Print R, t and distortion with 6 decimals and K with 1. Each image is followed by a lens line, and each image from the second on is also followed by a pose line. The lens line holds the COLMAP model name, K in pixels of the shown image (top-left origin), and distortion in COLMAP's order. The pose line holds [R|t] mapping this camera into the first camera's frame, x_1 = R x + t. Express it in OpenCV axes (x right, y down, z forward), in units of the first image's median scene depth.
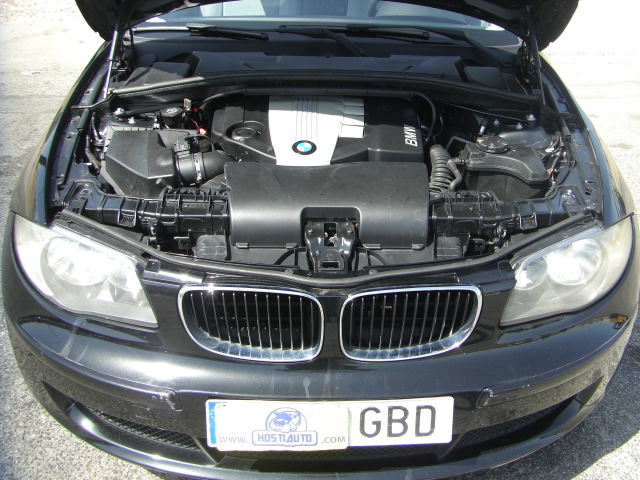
lens RADIAL K [[714.1, 0, 335.0], [0, 714.1, 231.4], [0, 0, 1]] dist [-0.136759, 0.000000]
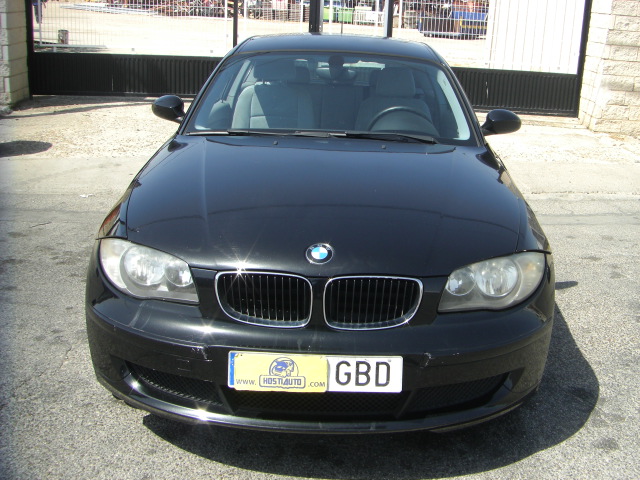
lens RADIAL K [[714.1, 0, 316.6], [0, 714.1, 240.7], [0, 0, 1]] dist [-0.136759, 0.000000]
pose [[0.997781, 0.023363, -0.062352, 0.078548], [-0.036324, 0.975796, -0.215646, 0.317567], [0.055805, 0.217432, 0.974479, -0.440820]]
